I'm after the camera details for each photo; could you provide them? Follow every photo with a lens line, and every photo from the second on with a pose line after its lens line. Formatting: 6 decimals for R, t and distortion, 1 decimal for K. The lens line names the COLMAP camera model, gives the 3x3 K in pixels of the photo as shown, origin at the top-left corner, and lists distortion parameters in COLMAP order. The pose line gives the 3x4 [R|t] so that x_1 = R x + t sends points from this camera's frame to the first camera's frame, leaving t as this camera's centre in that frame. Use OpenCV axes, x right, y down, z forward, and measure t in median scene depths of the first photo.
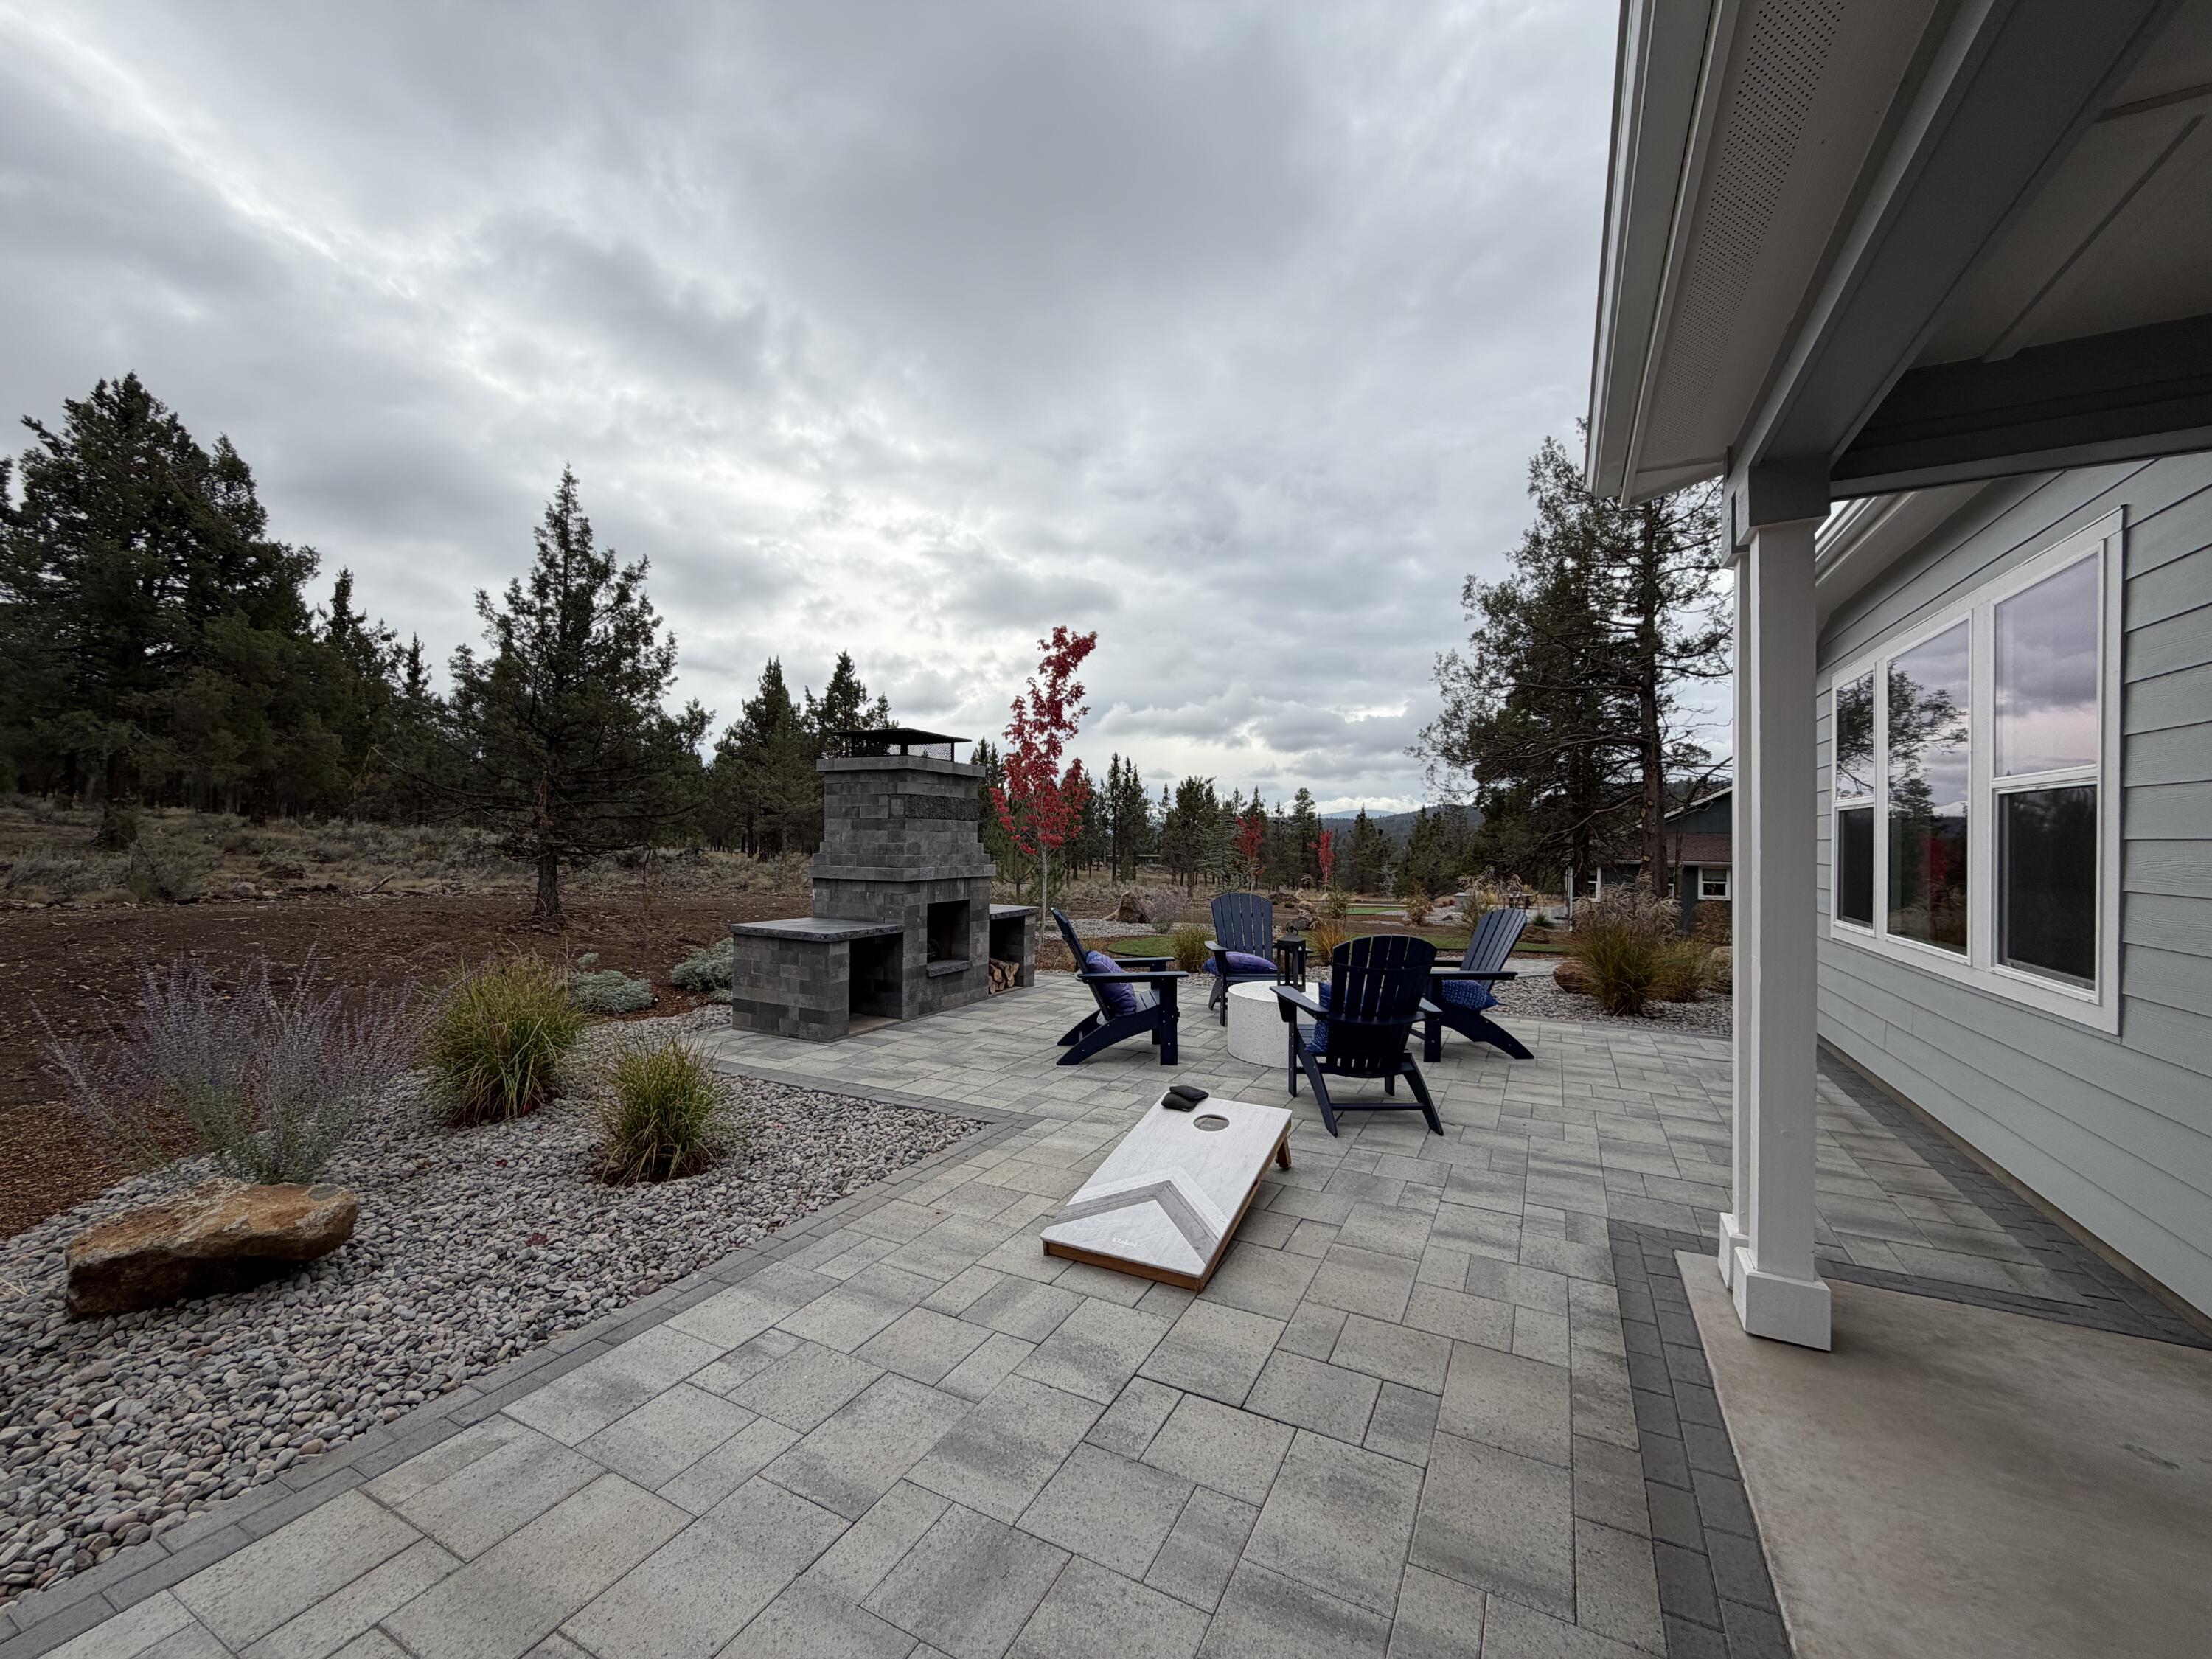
lens RADIAL K [[884.3, 0, 1100.3], [0, 884.3, 816.6], [0, 0, 1]] dist [-0.001278, -0.000005]
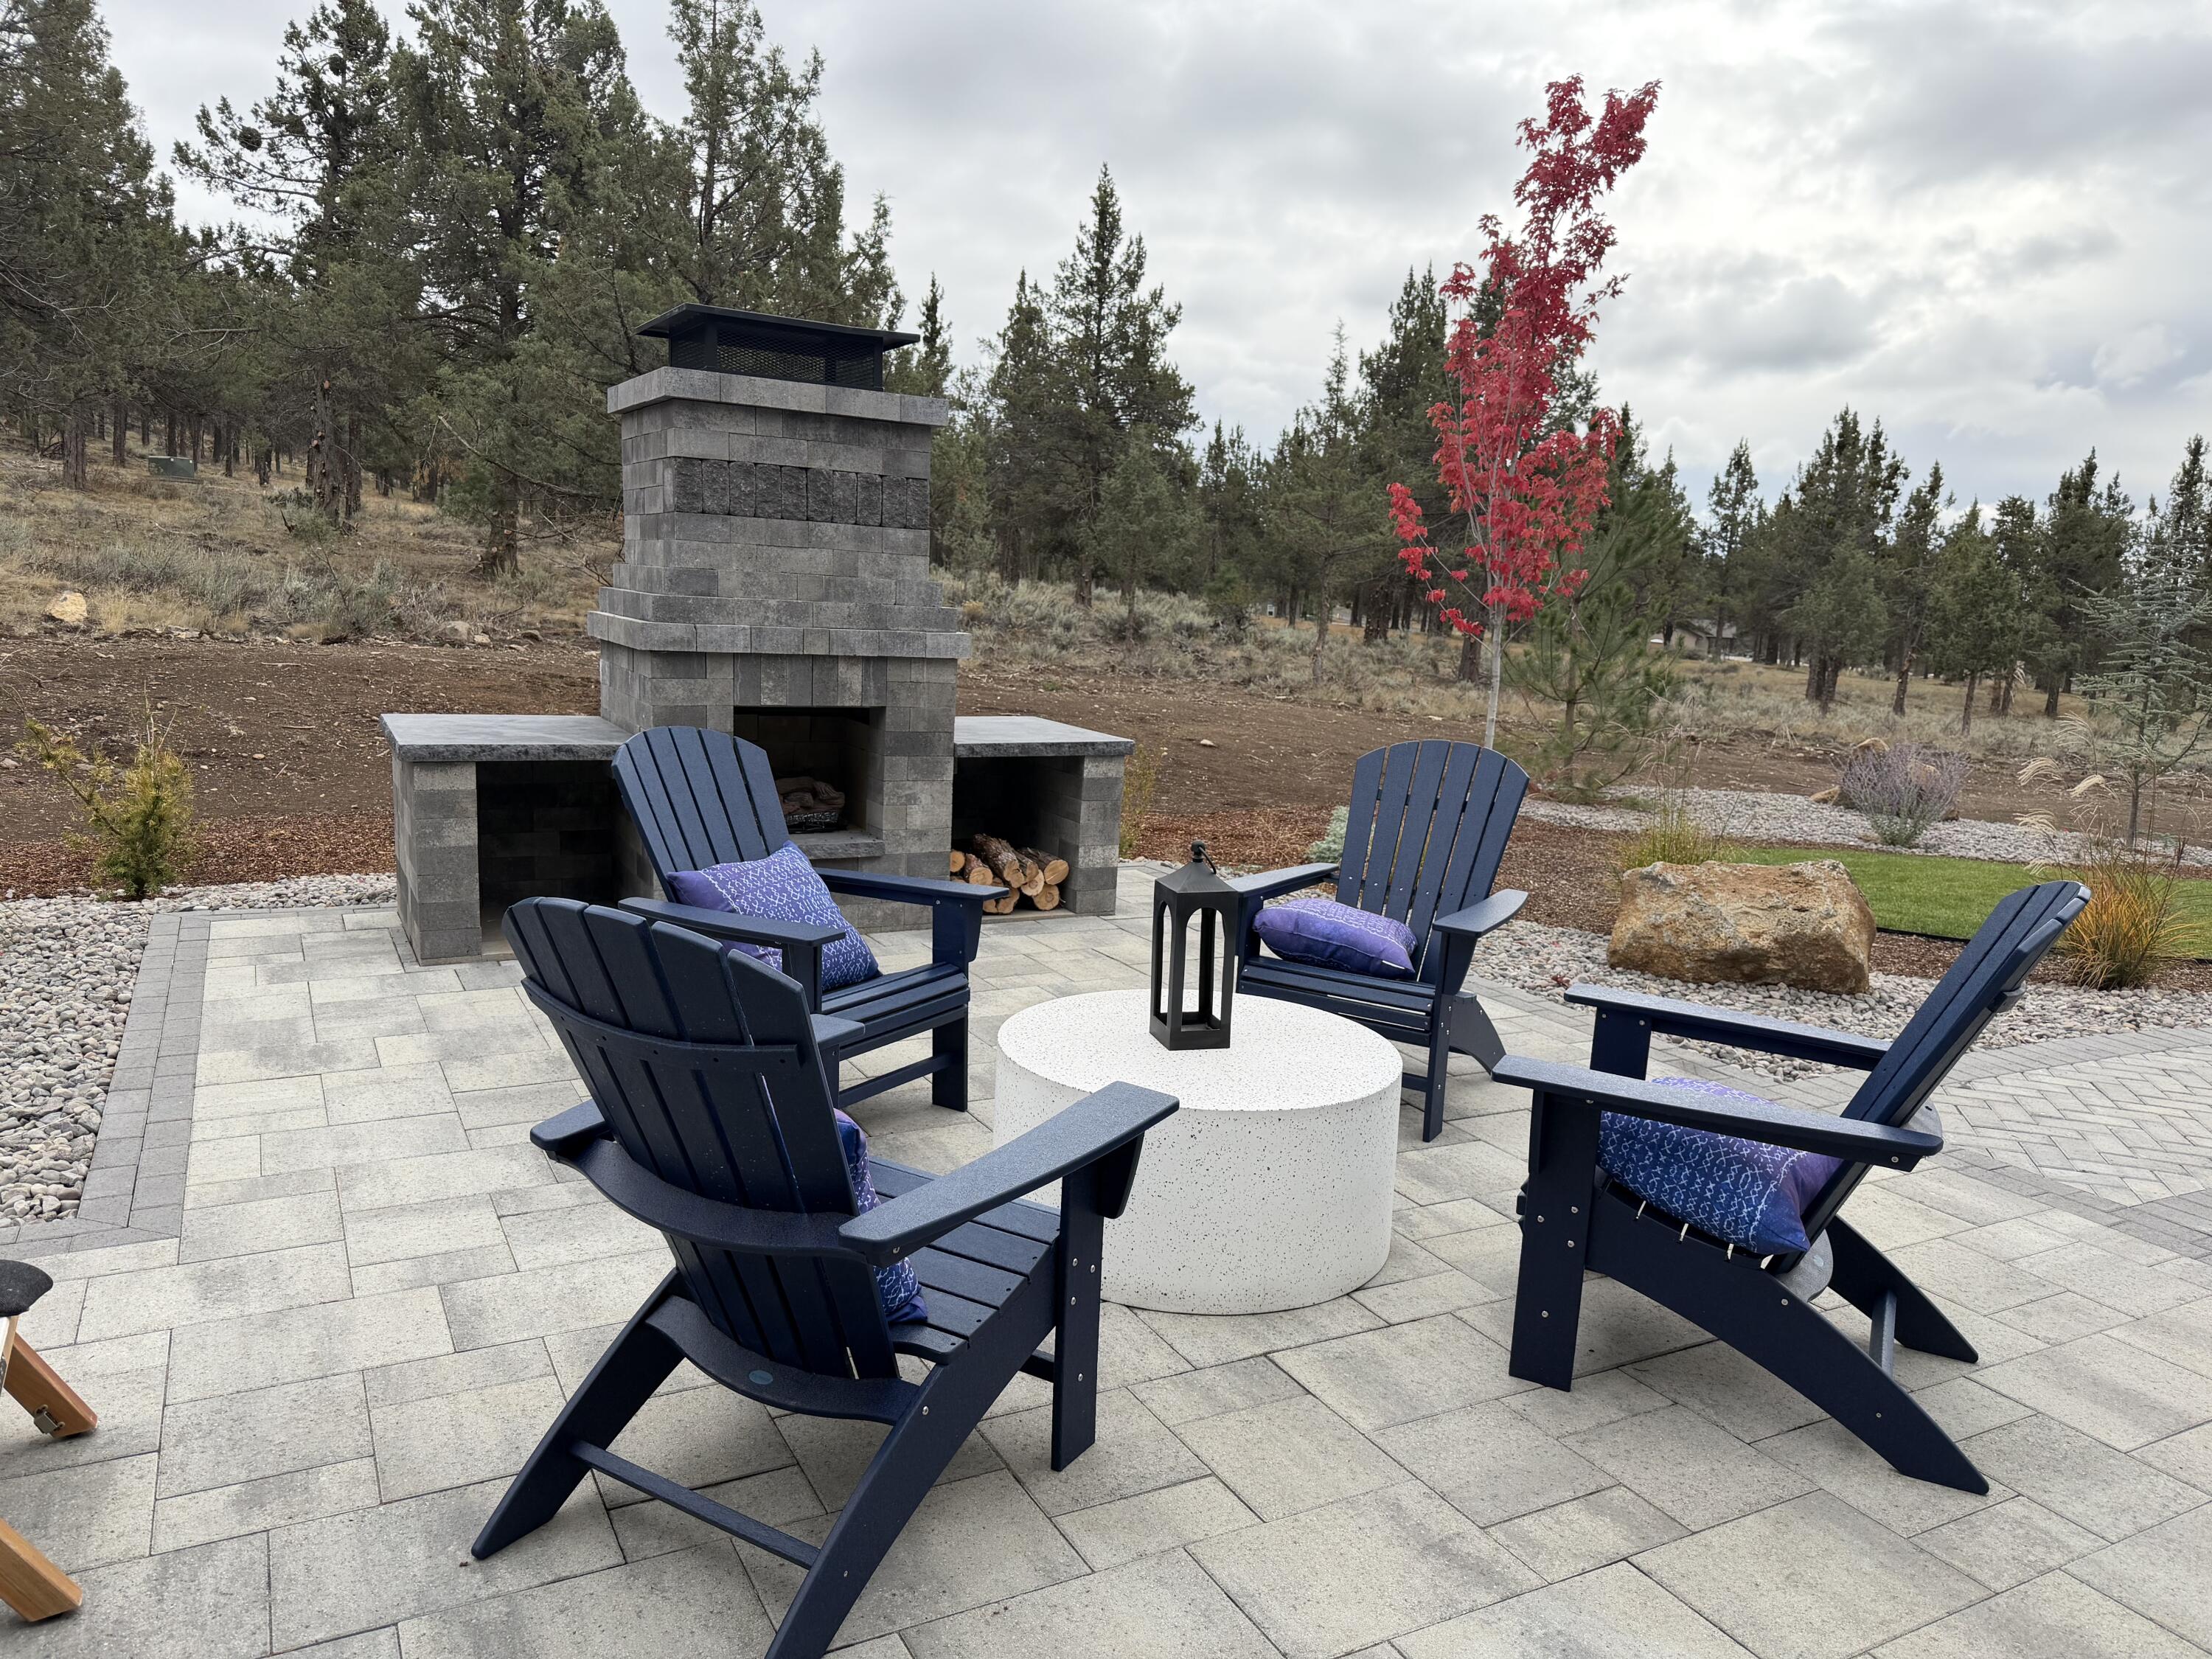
lens RADIAL K [[1556.6, 0, 1105.9], [0, 1556.6, 849.4], [0, 0, 1]] dist [-0.000611, -0.003443]
pose [[0.824688, 0.122433, -0.552177, 0.354545], [-0.022641, 0.982653, 0.184067, 0.016308], [0.565134, -0.139296, 0.813154, 0.375742]]
